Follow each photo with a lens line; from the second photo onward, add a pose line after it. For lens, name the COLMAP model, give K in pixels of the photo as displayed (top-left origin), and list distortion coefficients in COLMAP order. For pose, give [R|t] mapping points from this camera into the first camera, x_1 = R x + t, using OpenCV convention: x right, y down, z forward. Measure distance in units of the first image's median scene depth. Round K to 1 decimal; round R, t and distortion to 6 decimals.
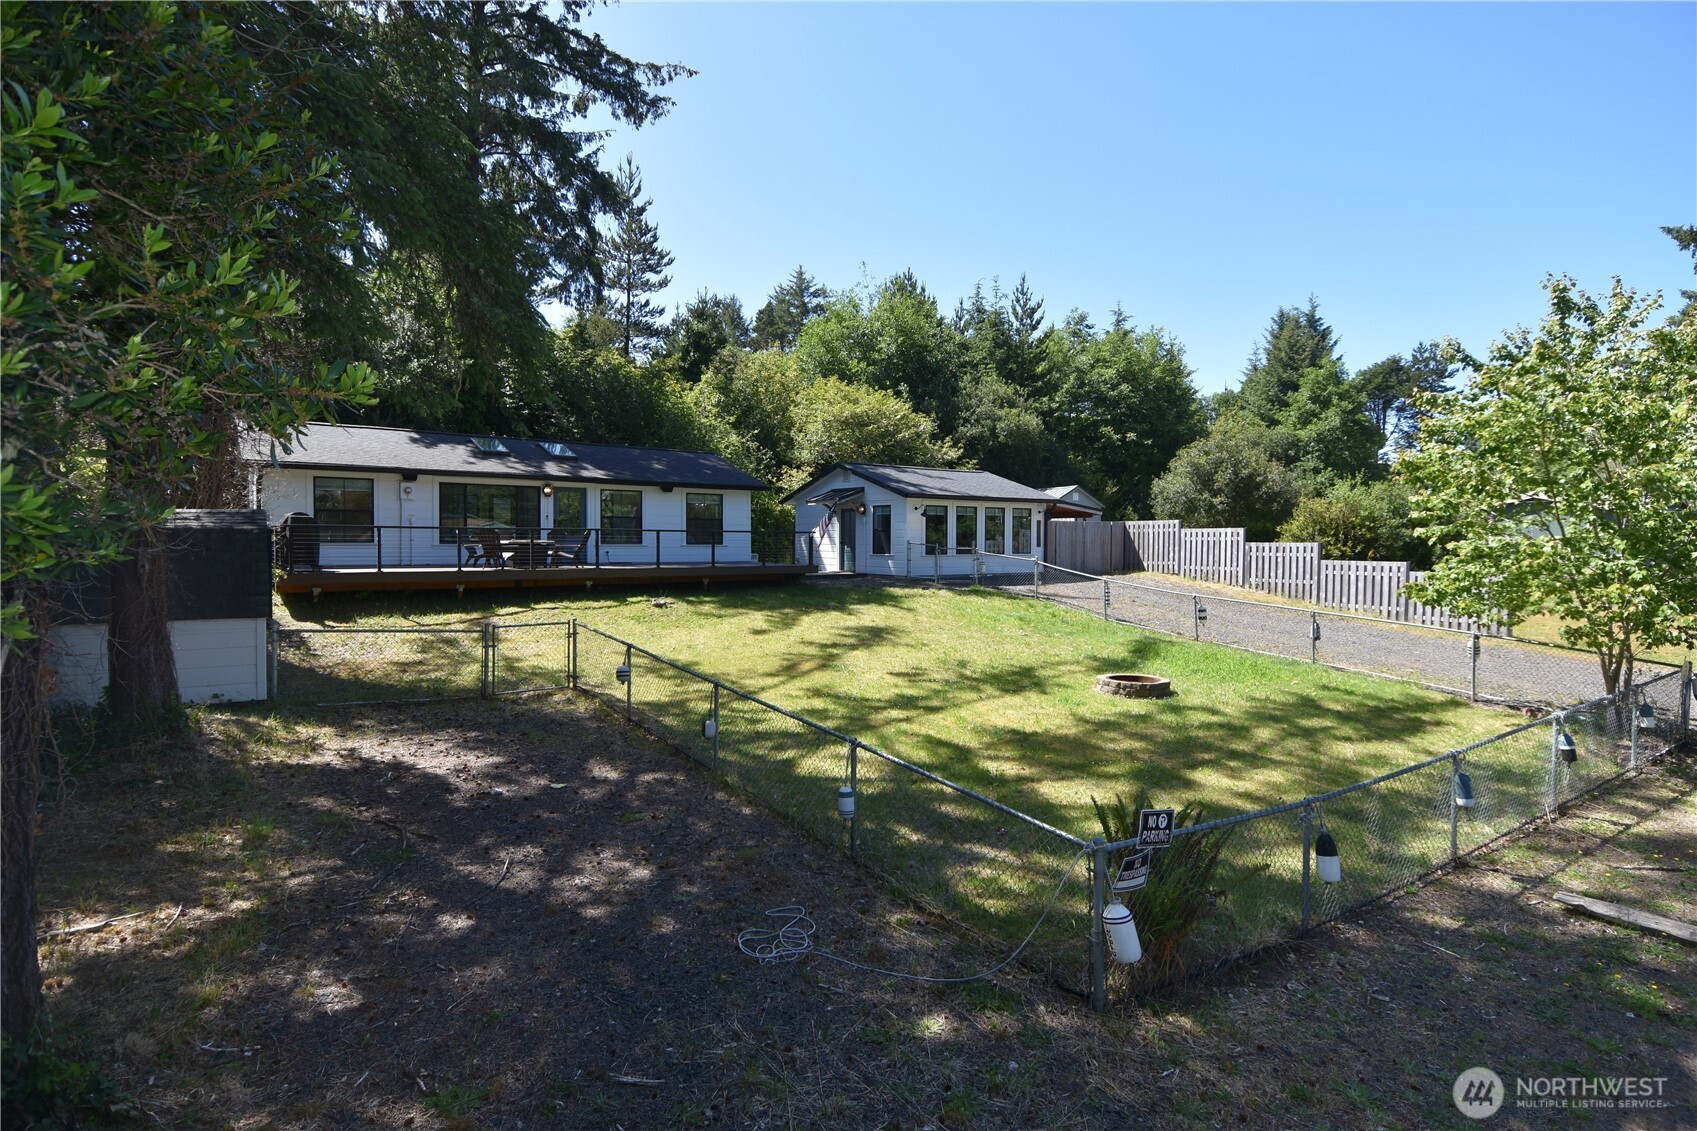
lens RADIAL K [[887.3, 0, 859.1], [0, 887.3, 555.3], [0, 0, 1]] dist [0.045436, -0.001728]
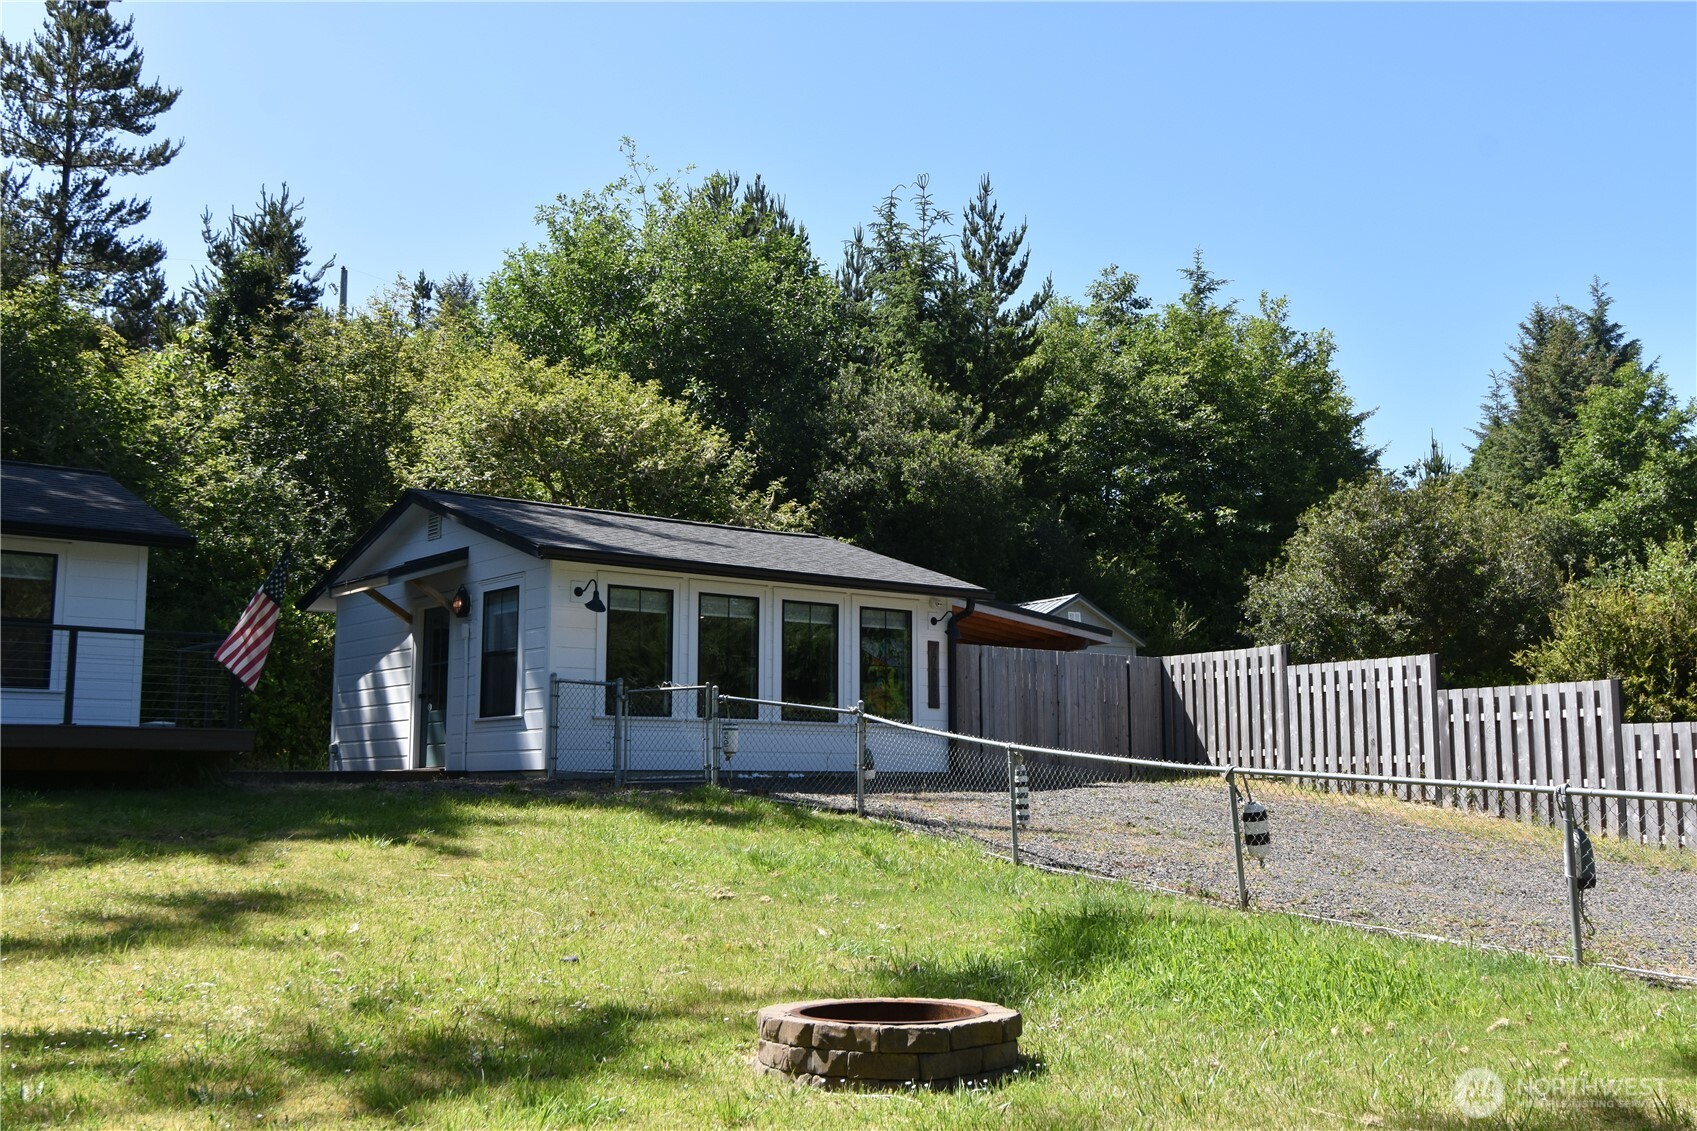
lens RADIAL K [[1700.2, 0, 850.4], [0, 1700.2, 559.5], [0, 0, 1]] dist [0.050945, 0.000000]
pose [[0.999314, 0.000289, 0.037023, 0.099981], [0.005365, 0.988285, -0.152525, 0.030033], [-0.036633, 0.152619, 0.987606, 0.174382]]
